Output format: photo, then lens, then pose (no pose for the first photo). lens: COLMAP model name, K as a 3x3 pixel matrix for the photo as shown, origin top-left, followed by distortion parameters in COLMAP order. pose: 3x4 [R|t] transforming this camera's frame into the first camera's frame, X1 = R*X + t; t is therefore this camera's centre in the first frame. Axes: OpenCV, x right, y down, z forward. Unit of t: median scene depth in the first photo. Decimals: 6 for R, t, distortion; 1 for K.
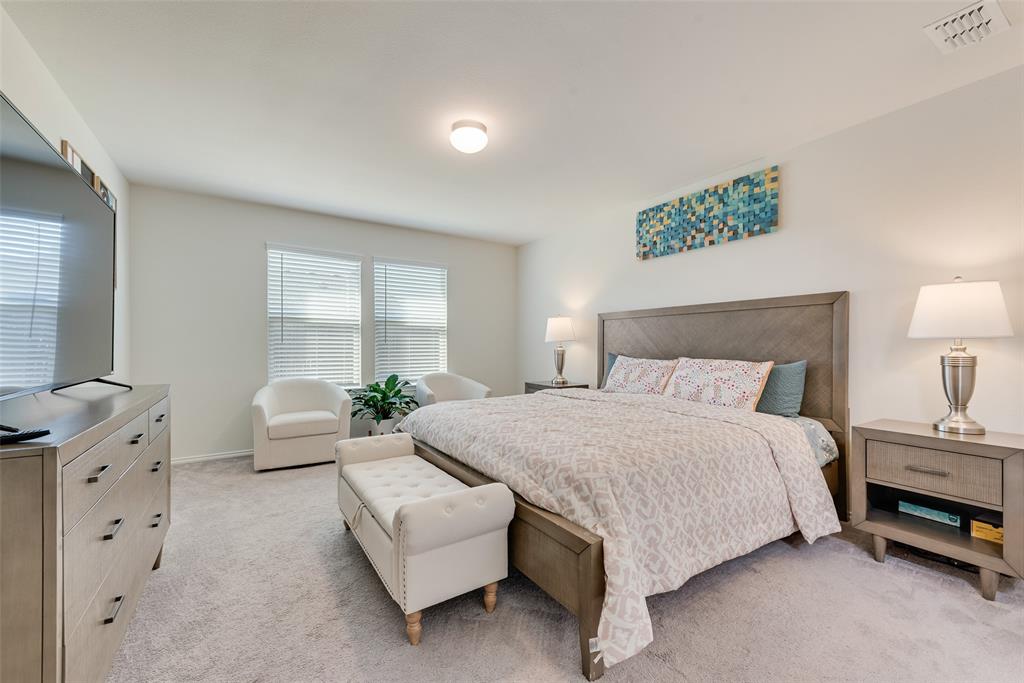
lens RADIAL K [[410.9, 0, 511.1], [0, 410.9, 340.8], [0, 0, 1]] dist [0.015834, -0.004853]
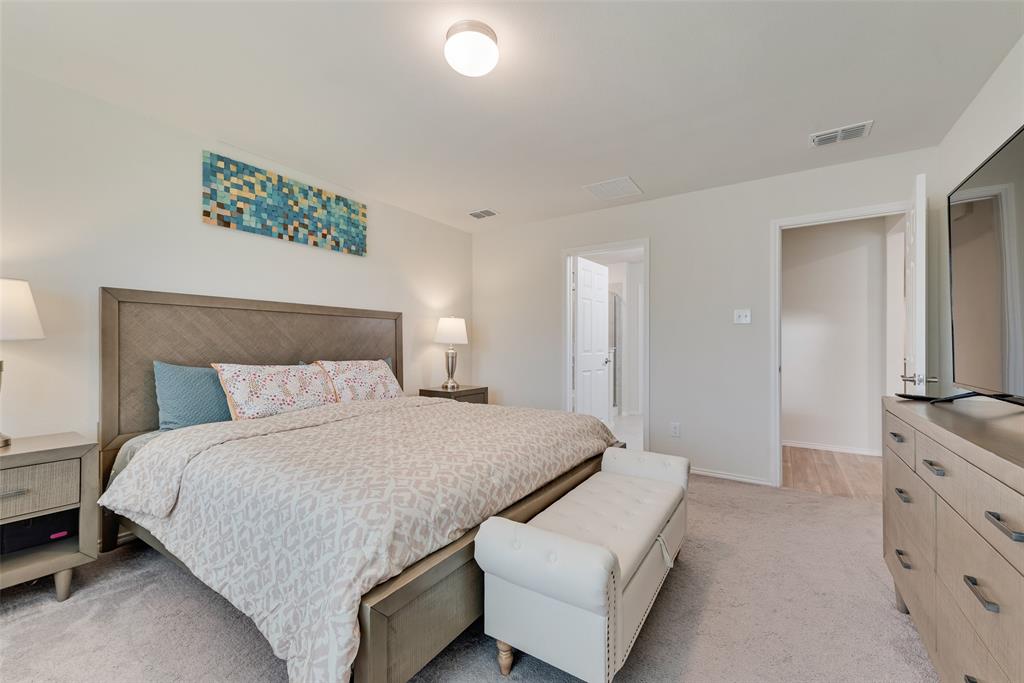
lens RADIAL K [[410.9, 0, 506.4], [0, 410.9, 344.1], [0, 0, 1]] dist [0.015834, -0.004853]
pose [[-0.394075, 0.007115, 0.919051, -0.605818], [-0.005226, 0.999937, -0.009982, 0.009735], [-0.919064, -0.008737, -0.394012, 0.977025]]
